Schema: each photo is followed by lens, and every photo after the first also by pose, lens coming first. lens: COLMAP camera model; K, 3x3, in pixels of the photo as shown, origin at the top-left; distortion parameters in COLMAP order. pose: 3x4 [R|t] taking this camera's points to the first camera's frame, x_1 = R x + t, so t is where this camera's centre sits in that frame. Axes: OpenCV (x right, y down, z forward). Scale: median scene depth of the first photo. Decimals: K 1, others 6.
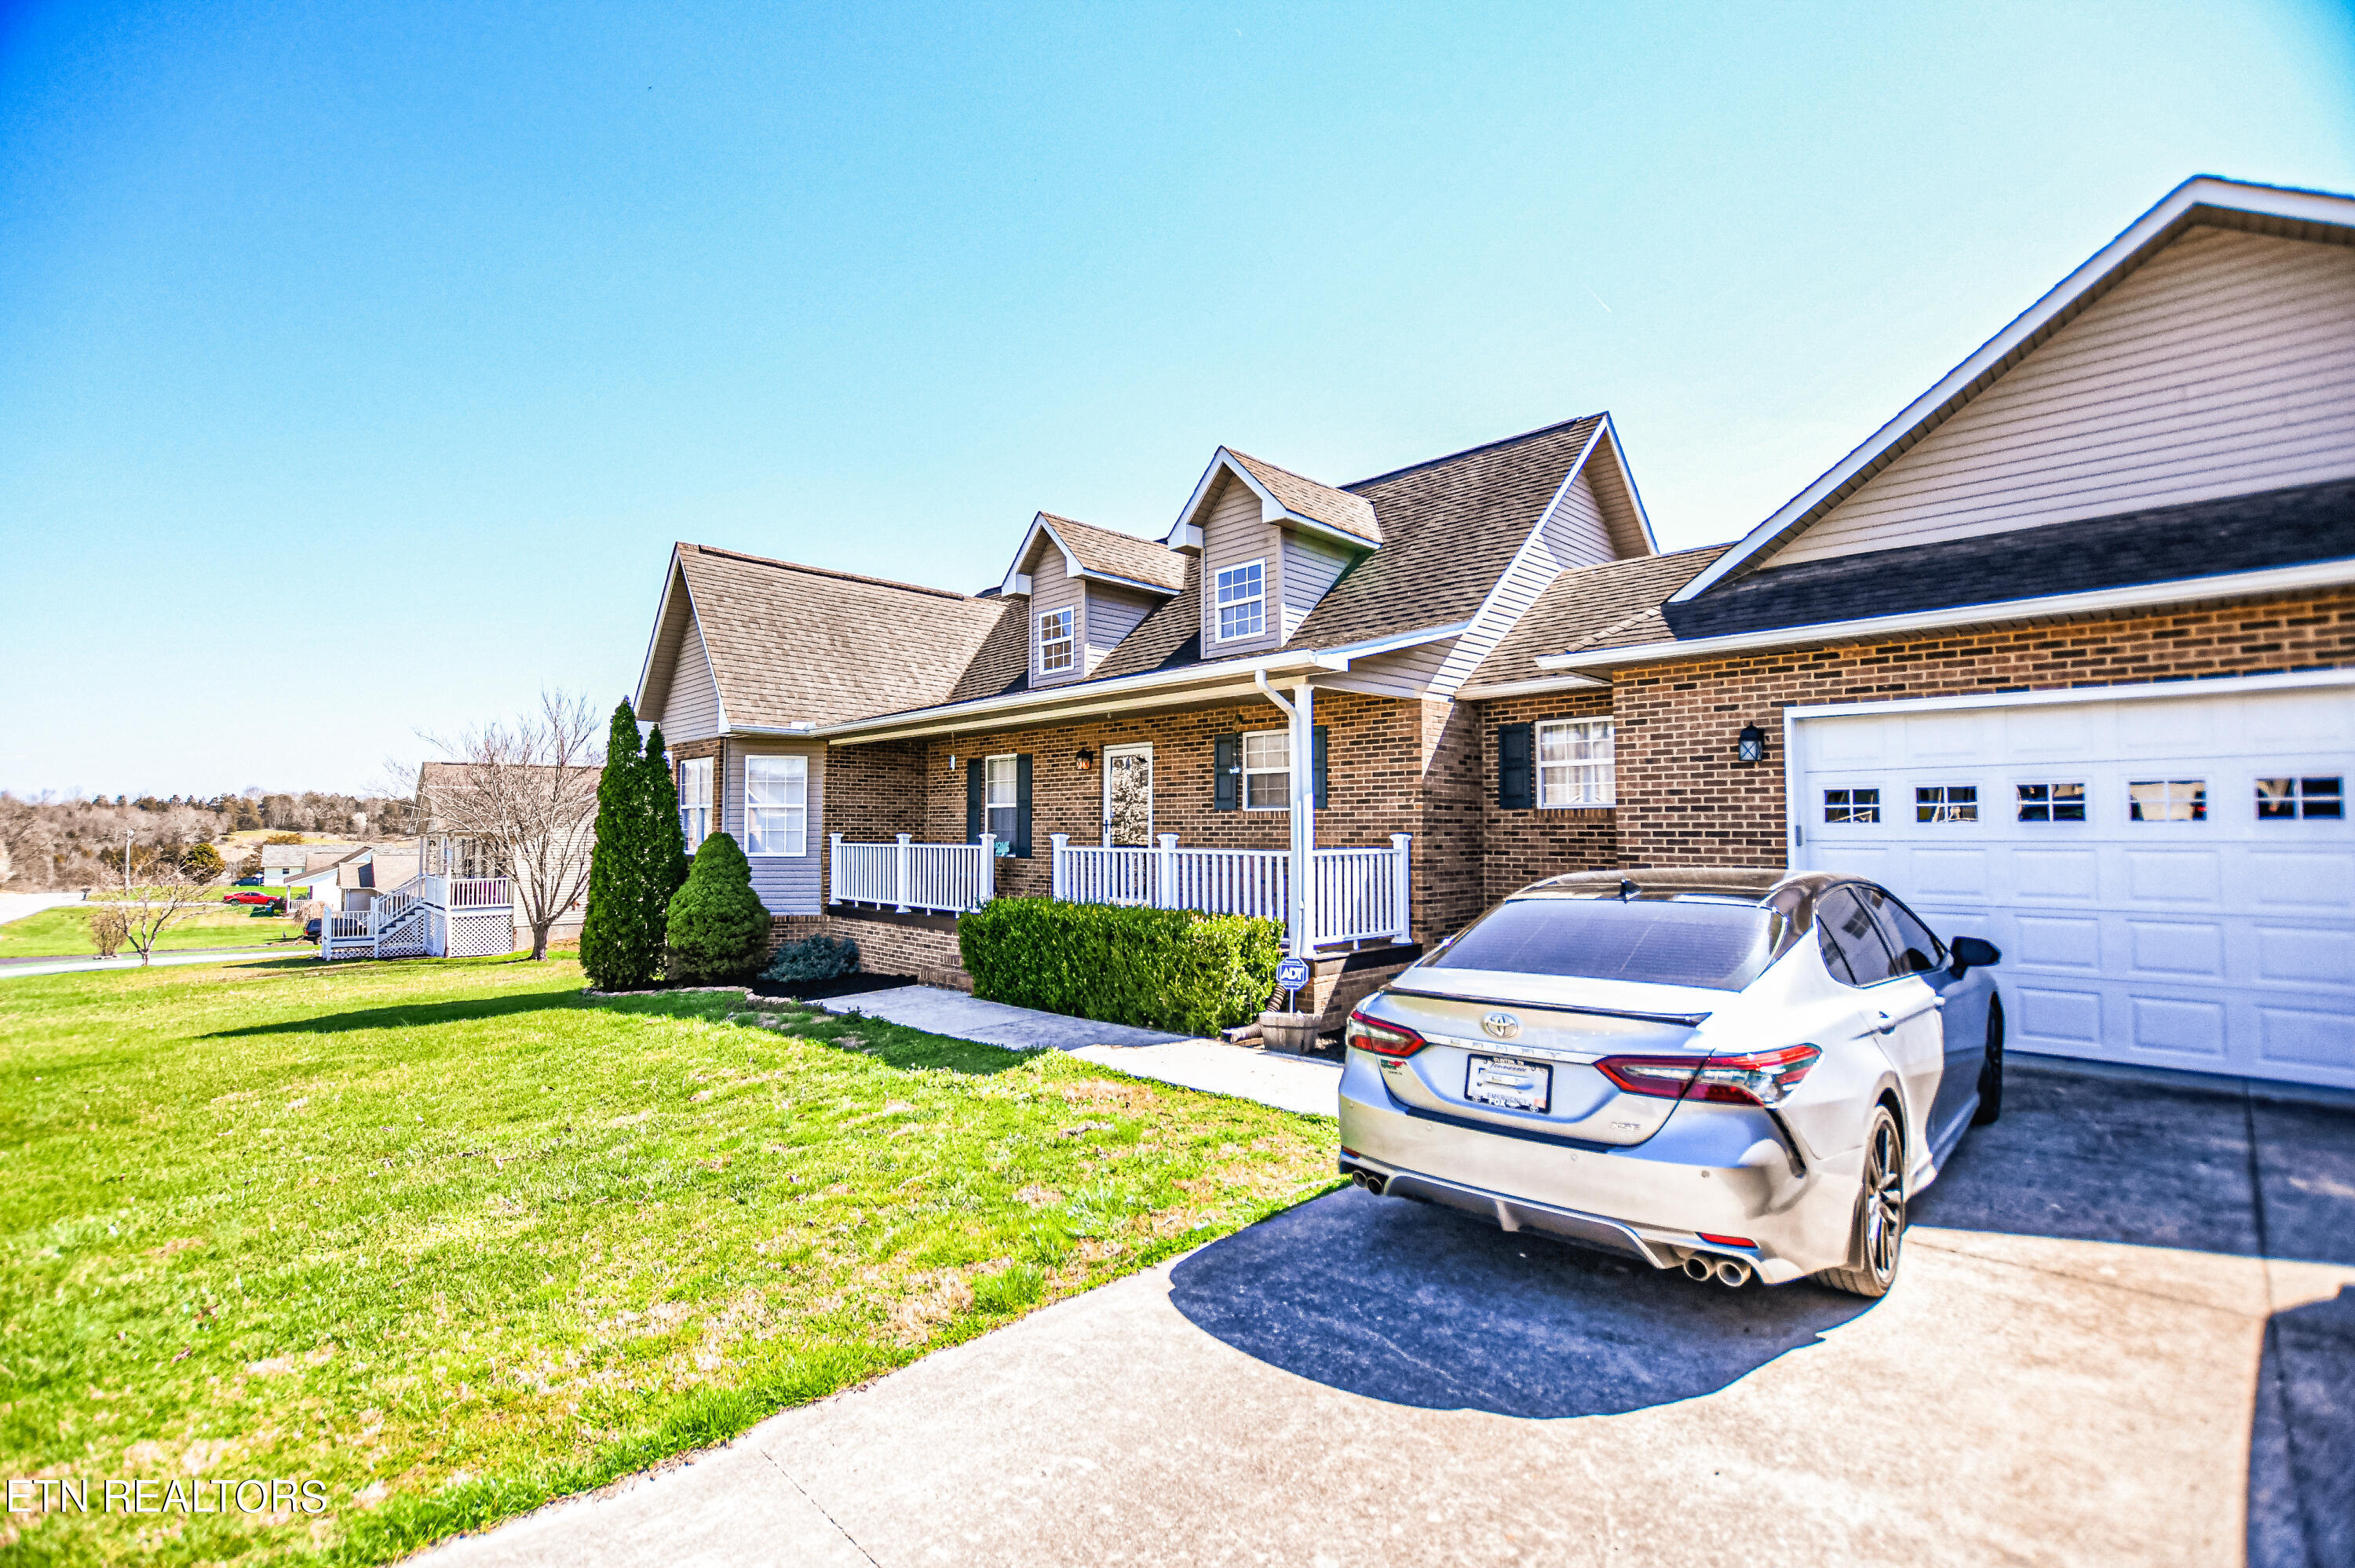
lens RADIAL K [[1029.5, 0, 1149.6], [0, 1029.5, 788.4], [0, 0, 1]] dist [-0.035465, 0.004053]
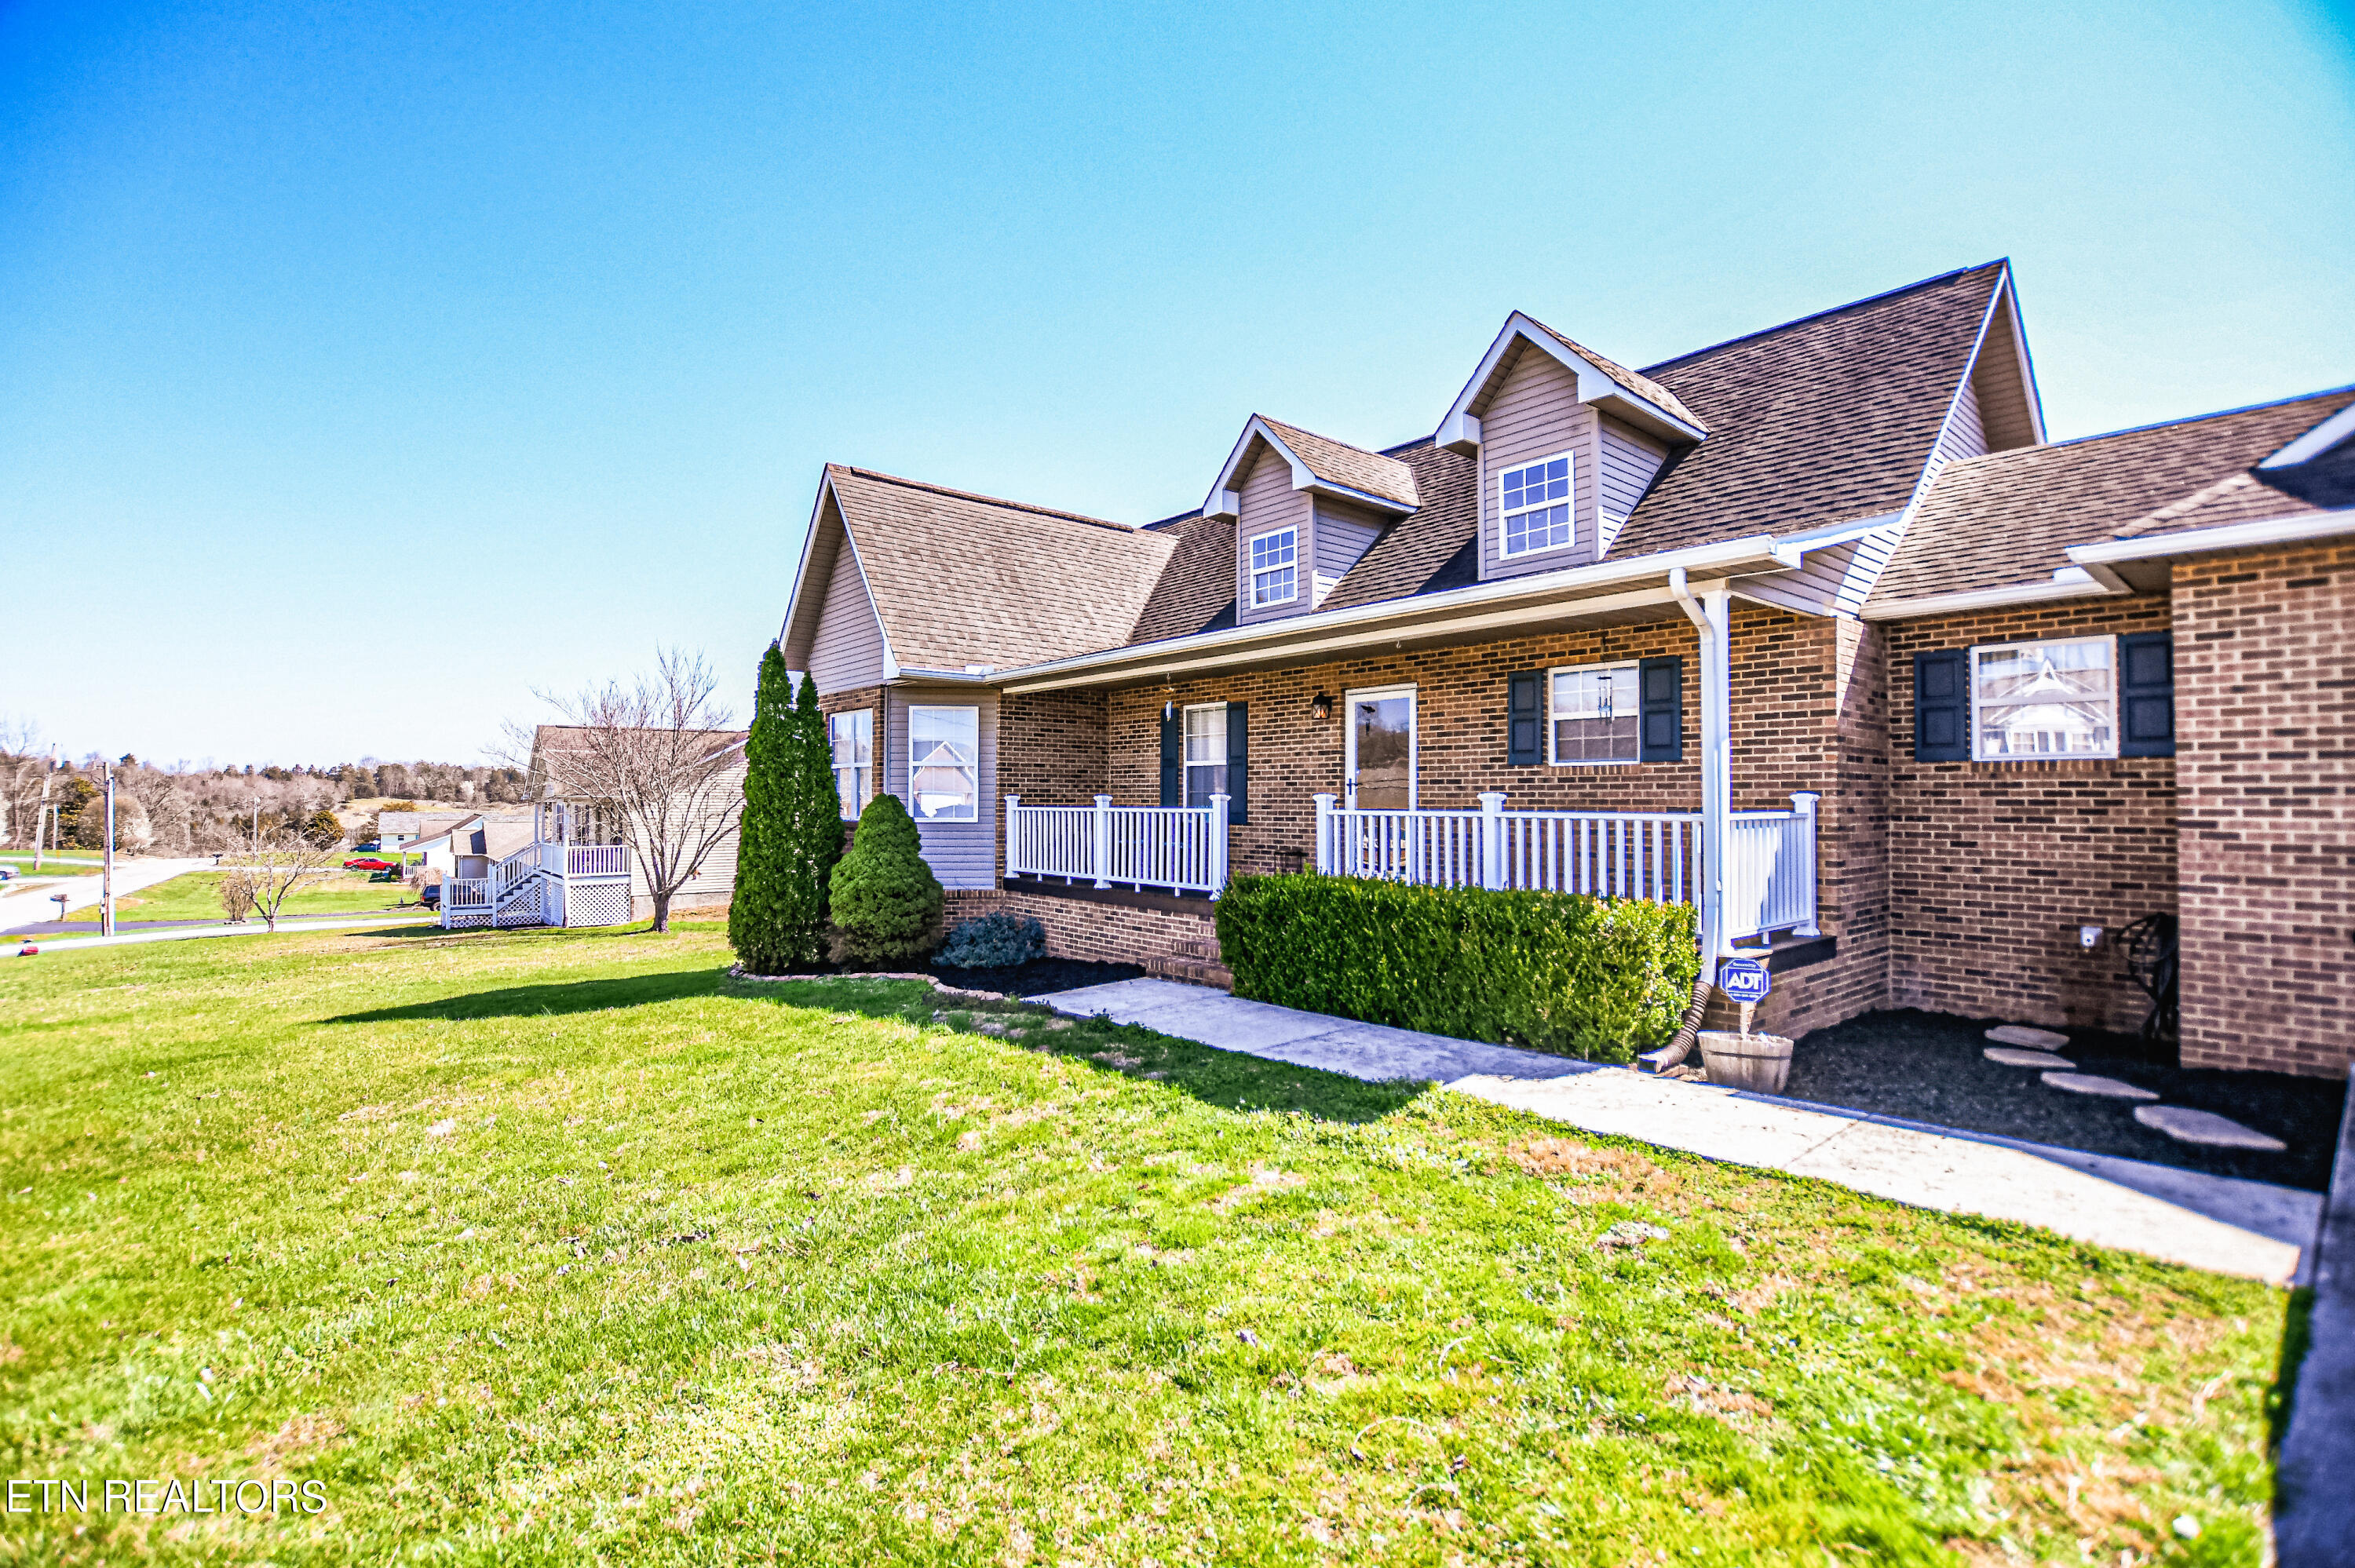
lens RADIAL K [[1051.1, 0, 1151.3], [0, 1051.1, 785.5], [0, 0, 1]] dist [-0.039502, 0.008735]
pose [[0.996829, 0.000342, -0.079571, -0.139430], [0.001883, 0.999610, 0.027879, 0.012571], [0.079550, -0.027941, 0.996439, 0.148032]]
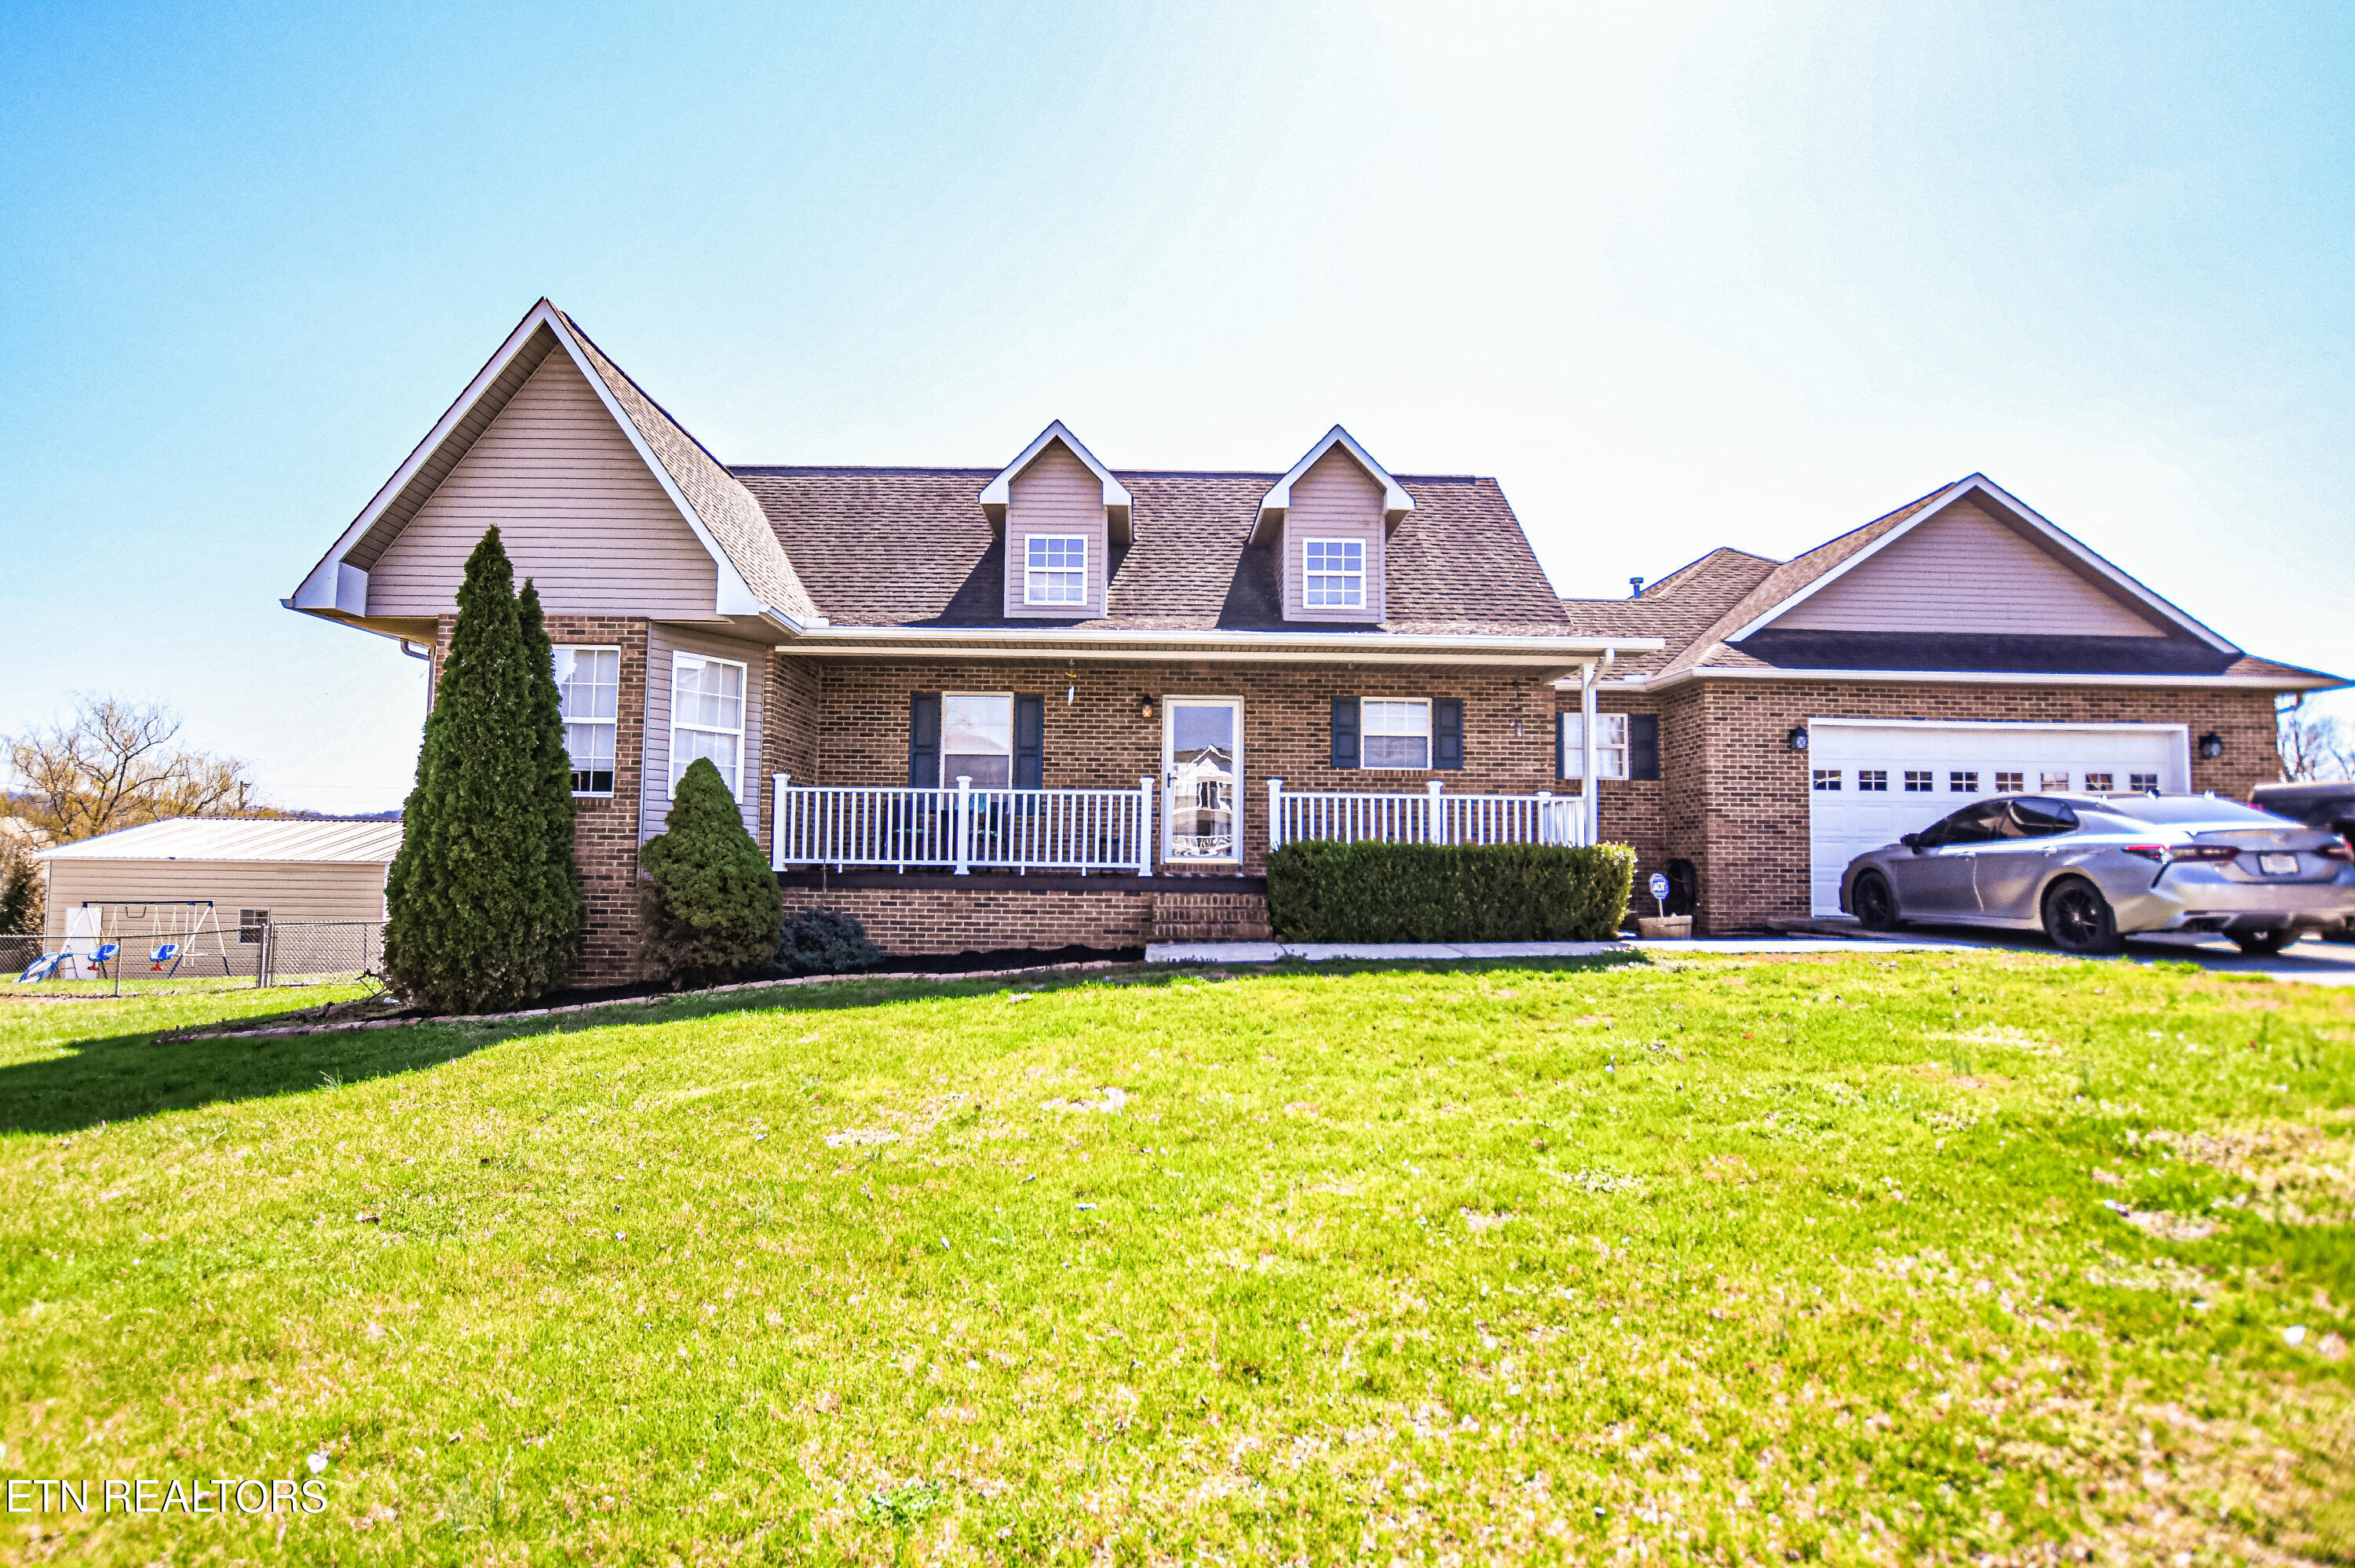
lens RADIAL K [[1187.0, 0, 1148.6], [0, 1187.0, 788.4], [0, 0, 1]] dist [-0.025548, 0.001406]
pose [[0.687992, 0.052394, 0.723824, -0.868240], [-0.042544, 0.998587, -0.031844, 0.082384], [-0.724470, -0.008885, 0.689249, 0.278267]]
